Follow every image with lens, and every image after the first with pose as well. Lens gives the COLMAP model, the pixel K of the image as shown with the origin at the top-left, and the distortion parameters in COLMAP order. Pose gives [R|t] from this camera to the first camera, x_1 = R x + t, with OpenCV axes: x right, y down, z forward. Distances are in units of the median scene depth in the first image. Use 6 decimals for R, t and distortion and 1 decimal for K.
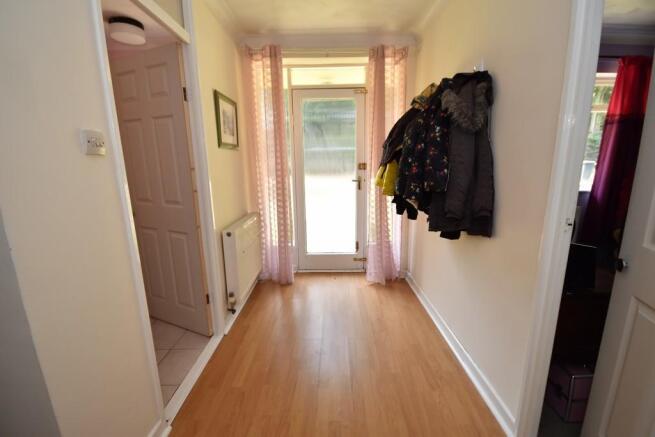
lens RADIAL K [[290.1, 0, 327.5], [0, 290.1, 218.5], [0, 0, 1]] dist [0.000242, -0.000670]
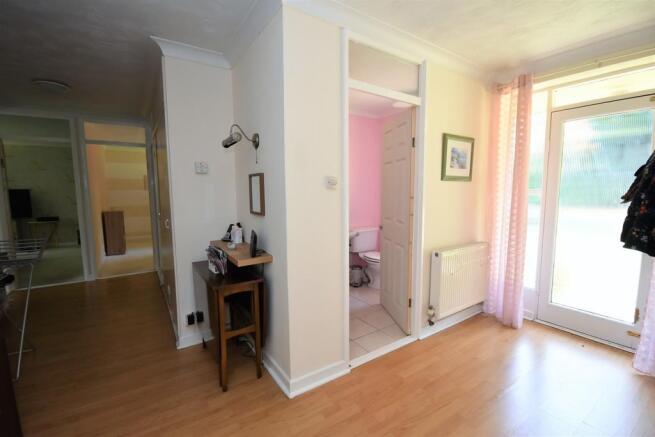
lens RADIAL K [[290.1, 0, 327.5], [0, 290.1, 218.5], [0, 0, 1]] dist [0.000242, -0.000670]
pose [[0.567117, 0.093704, -0.818289, 0.280322], [-0.165999, 0.986124, -0.002123, -0.010121], [0.806736, 0.137040, 0.574802, -0.024213]]
